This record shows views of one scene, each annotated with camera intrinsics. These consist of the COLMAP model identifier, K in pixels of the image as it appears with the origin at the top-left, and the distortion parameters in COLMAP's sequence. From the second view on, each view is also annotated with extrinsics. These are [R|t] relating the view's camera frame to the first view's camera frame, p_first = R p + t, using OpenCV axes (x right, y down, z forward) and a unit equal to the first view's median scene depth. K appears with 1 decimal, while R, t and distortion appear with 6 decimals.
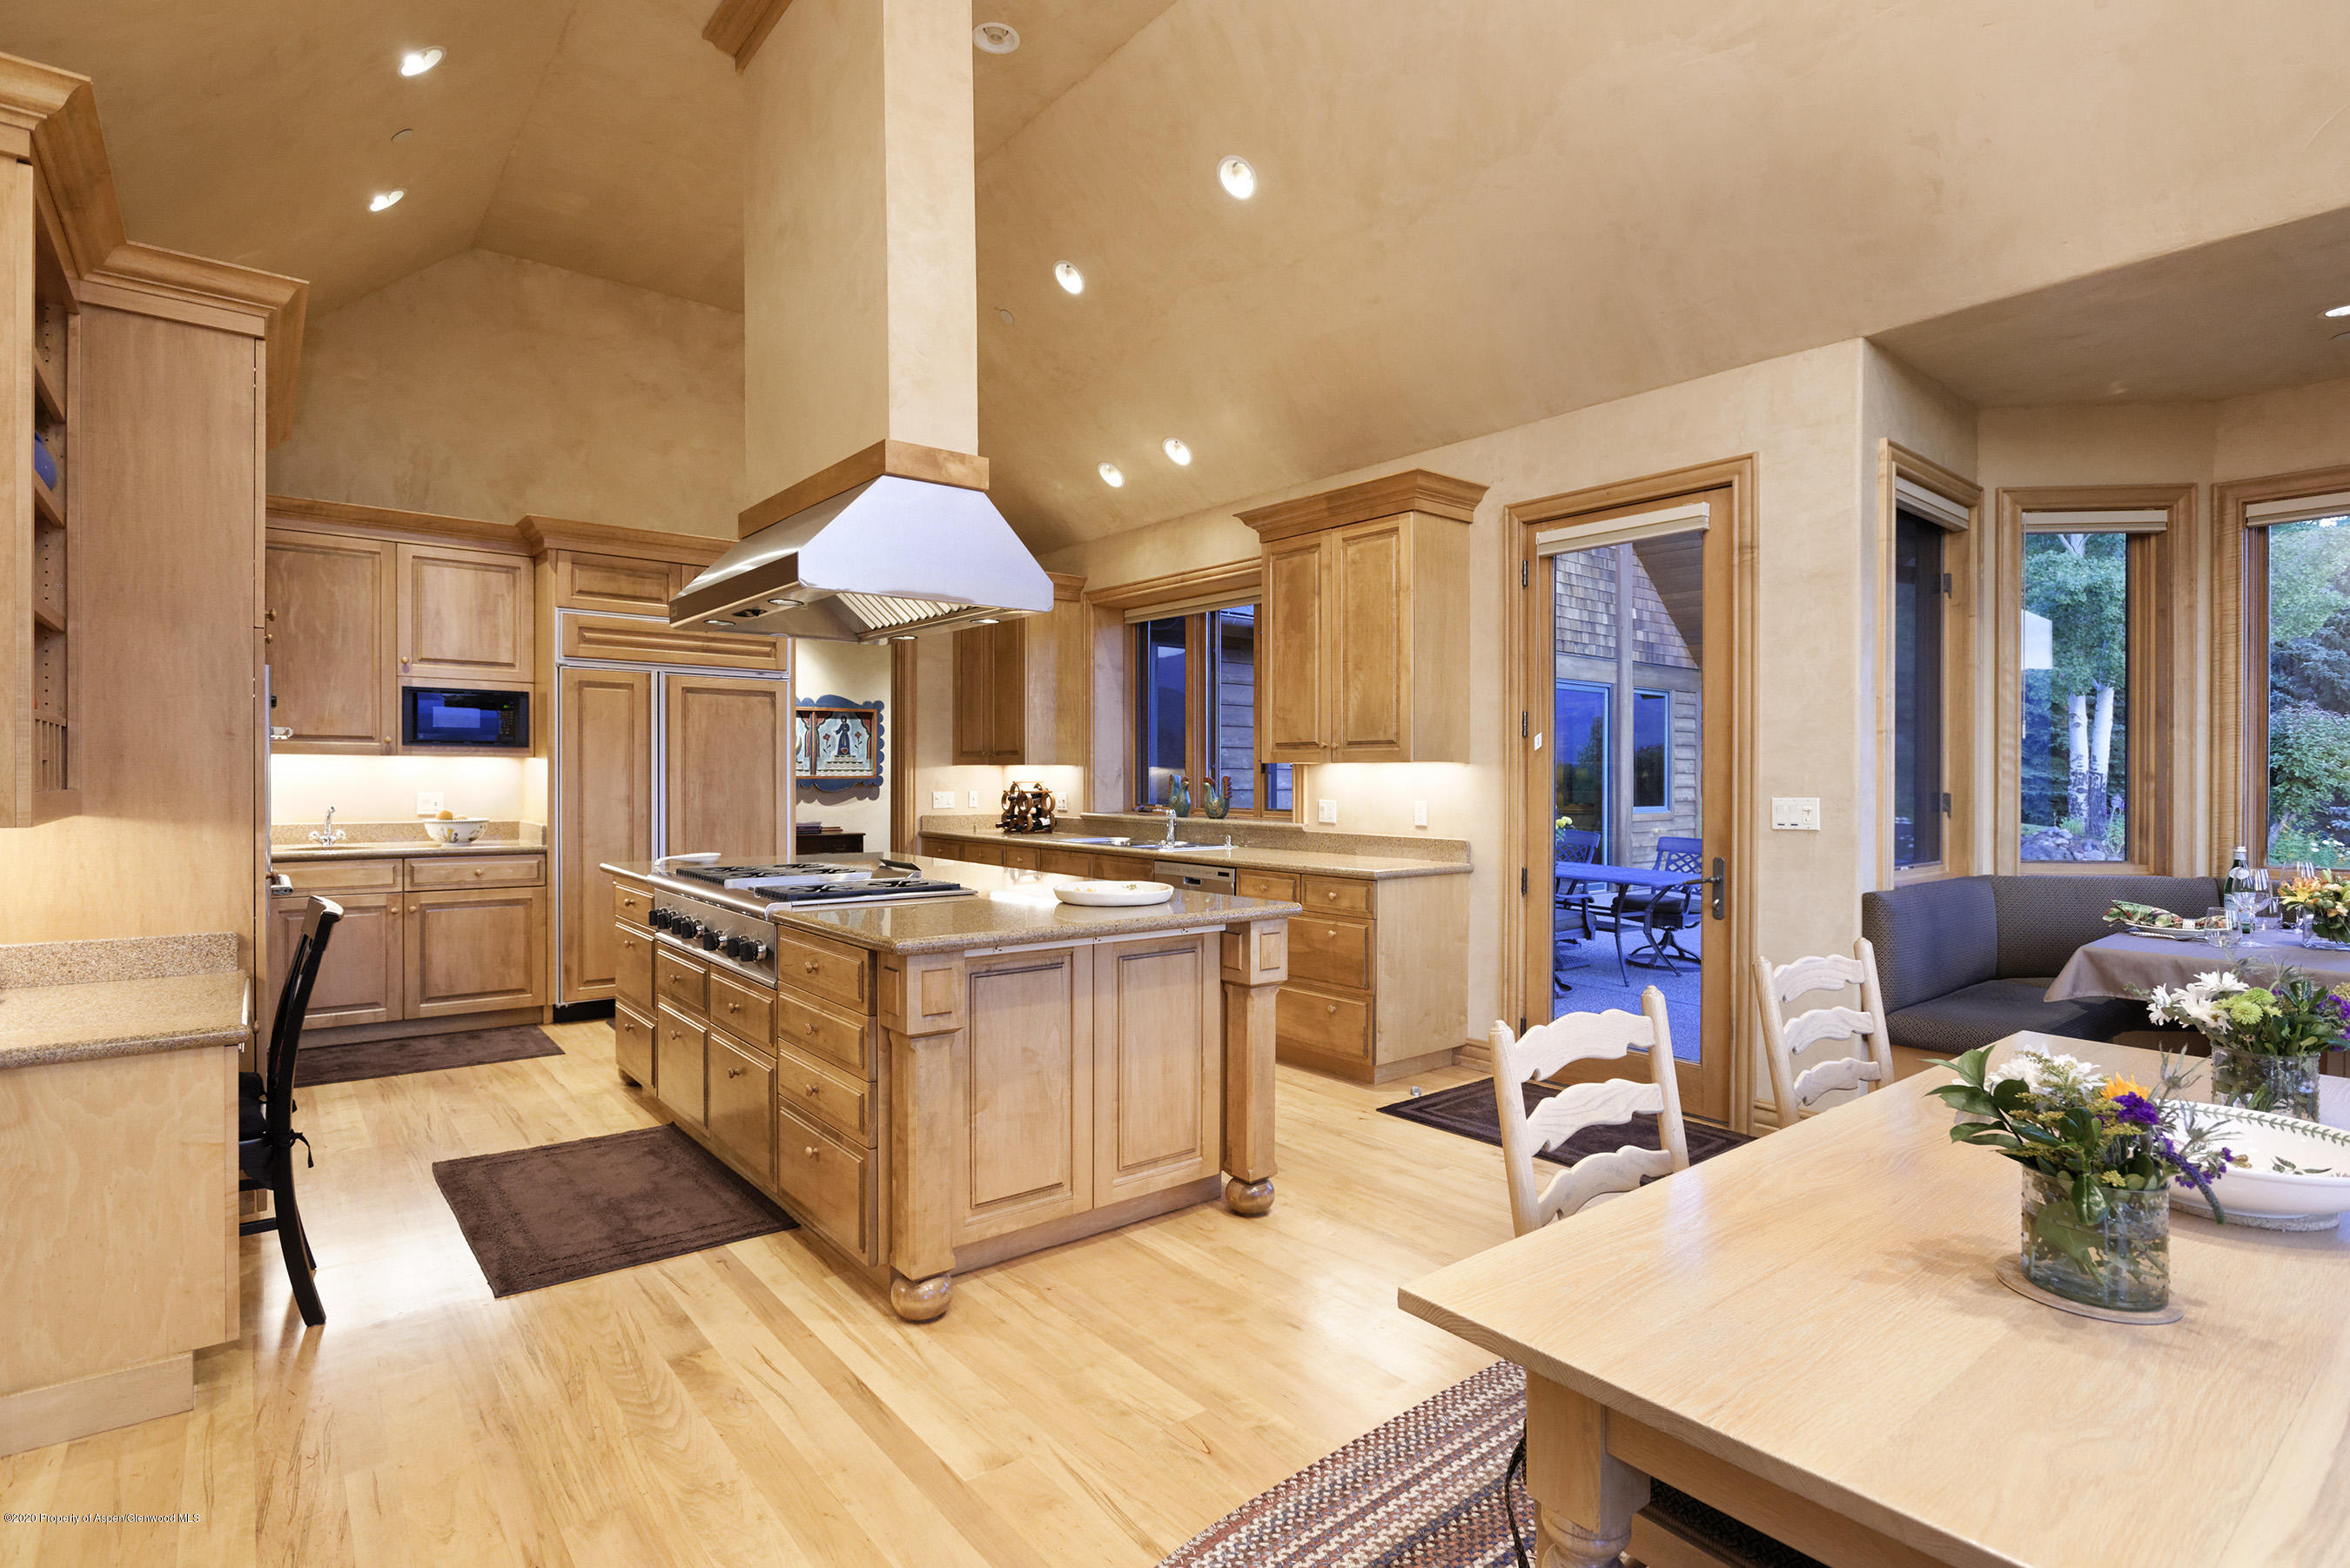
lens RADIAL K [[1141.9, 0, 1171.6], [0, 1141.9, 785.0], [0, 0, 1]] dist [0.013226, -0.000998]
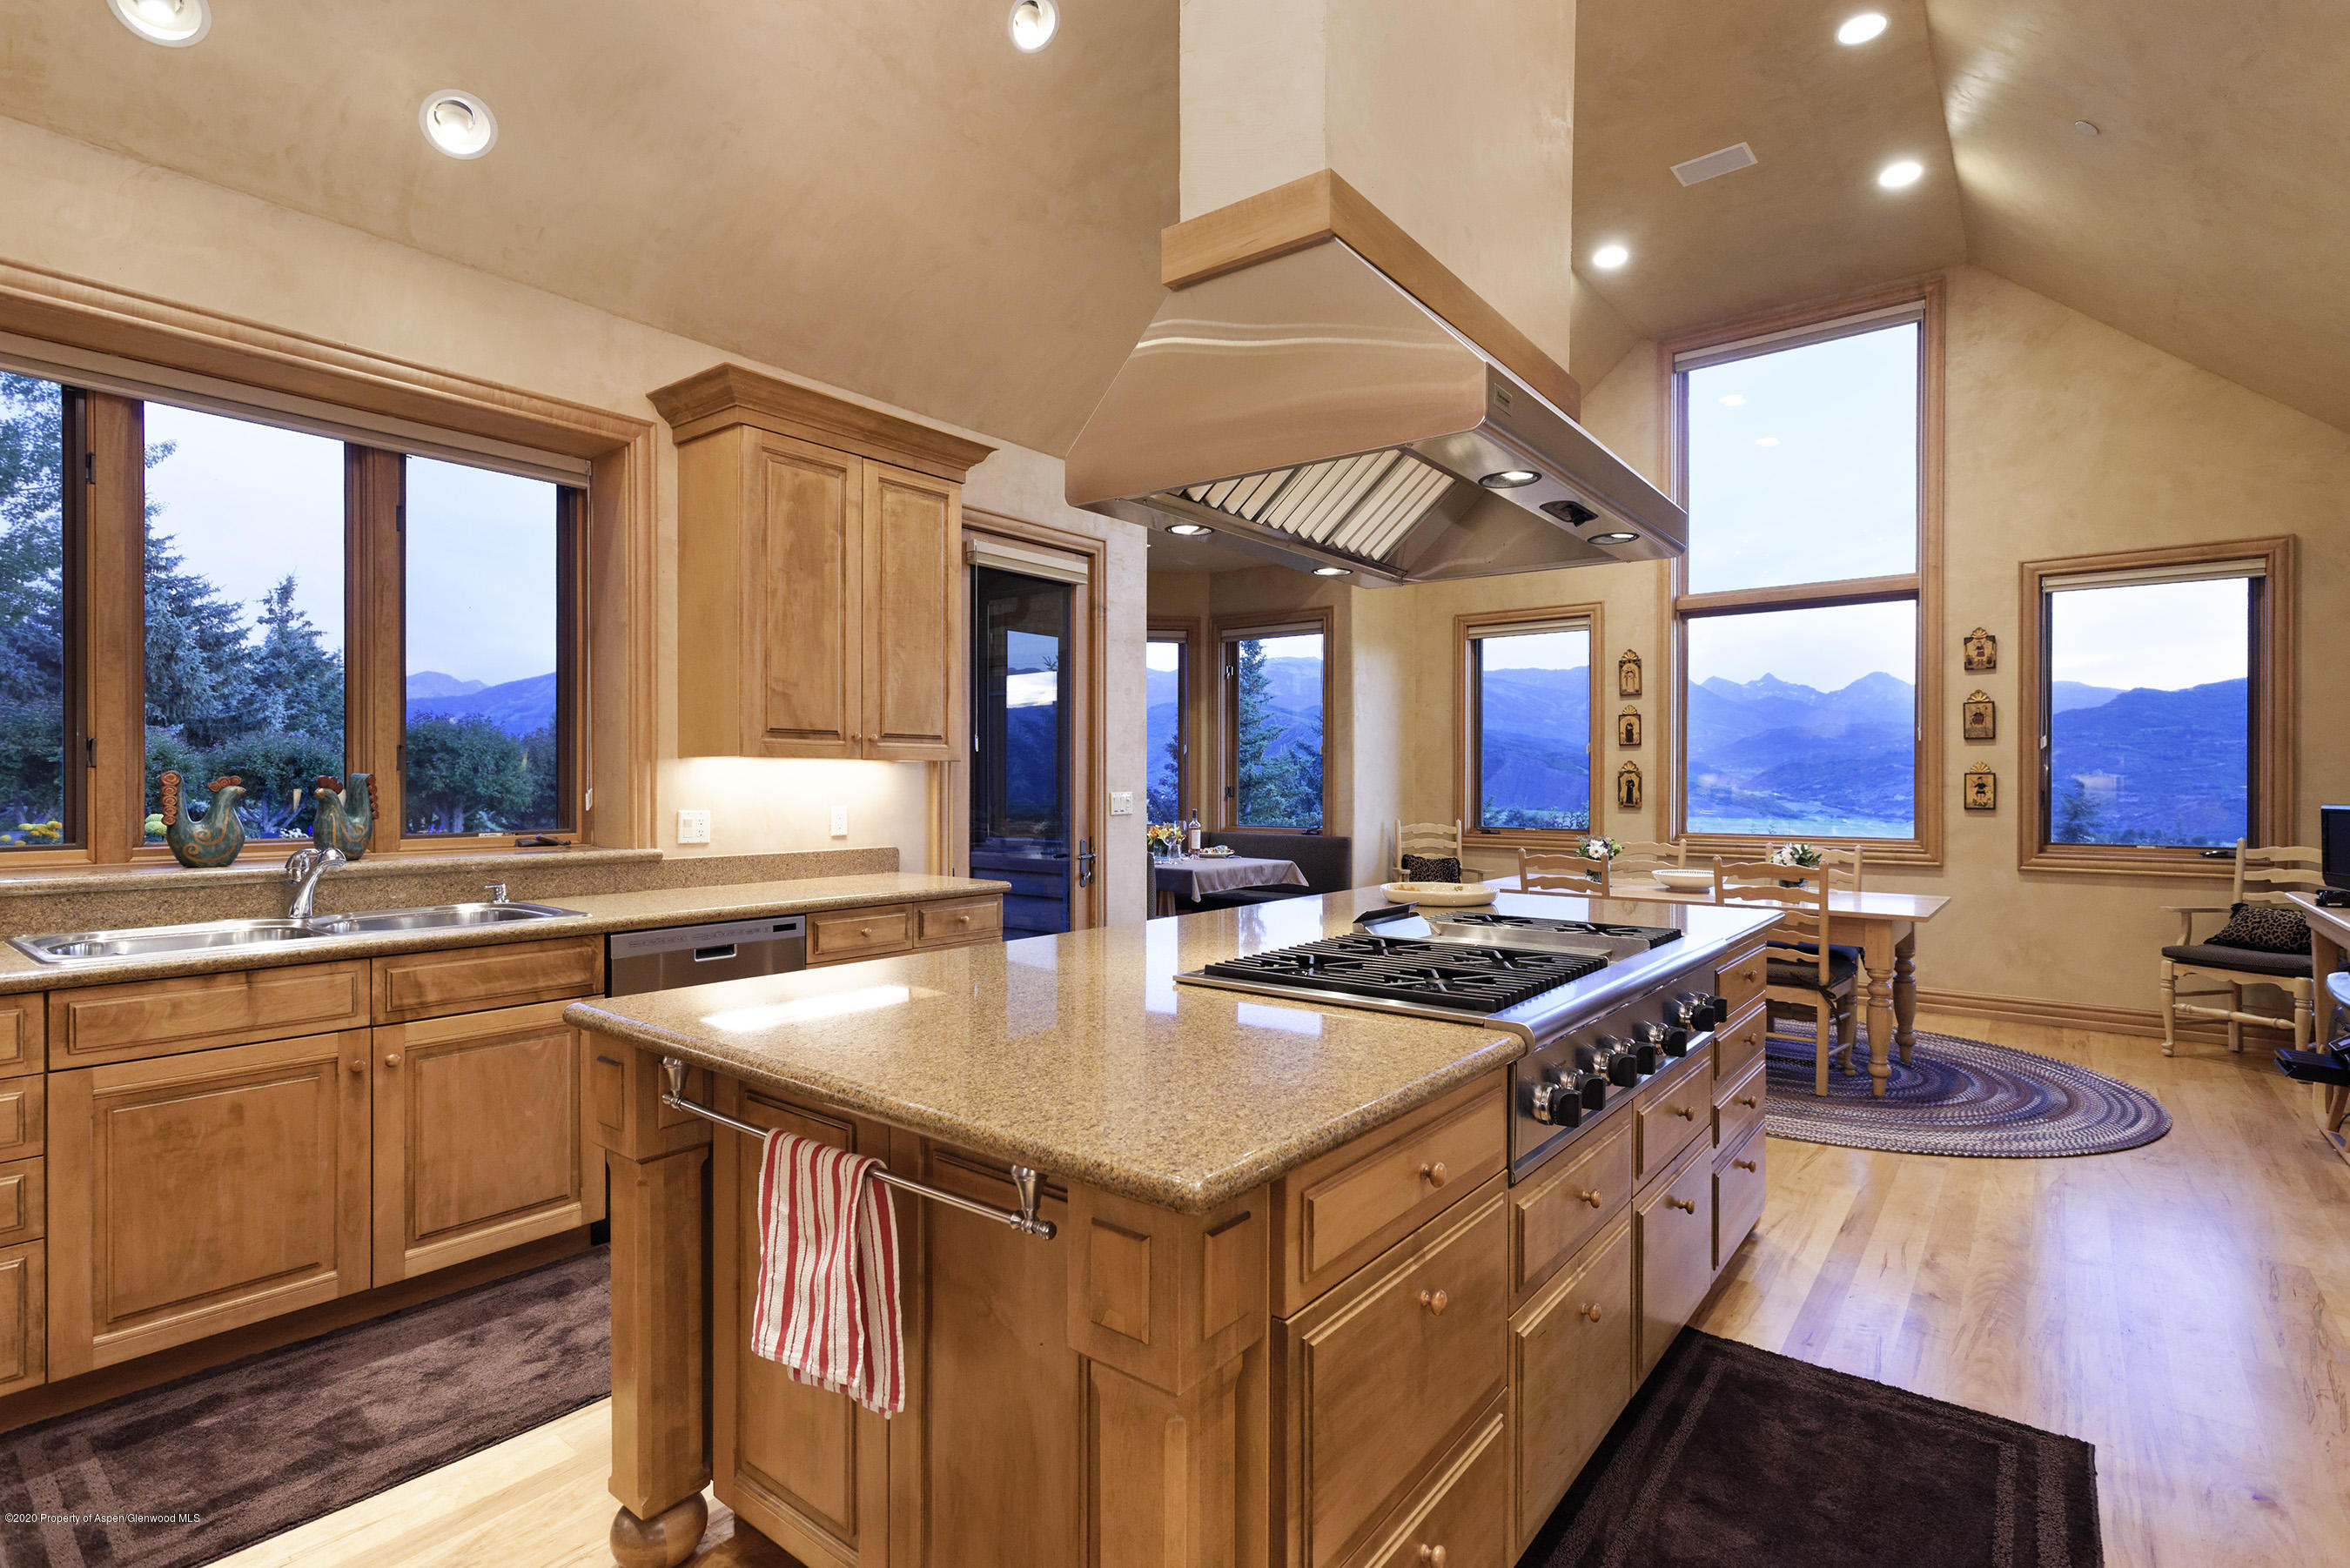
lens RADIAL K [[1128.3, 0, 1170.5], [0, 1128.3, 778.9], [0, 0, 1]] dist [0.007983, 0.000447]
pose [[-0.222309, -0.002953, 0.974972, -0.665047], [0.001779, 0.999993, 0.003434, -0.008533], [-0.974975, 0.002498, -0.222303, 0.985058]]
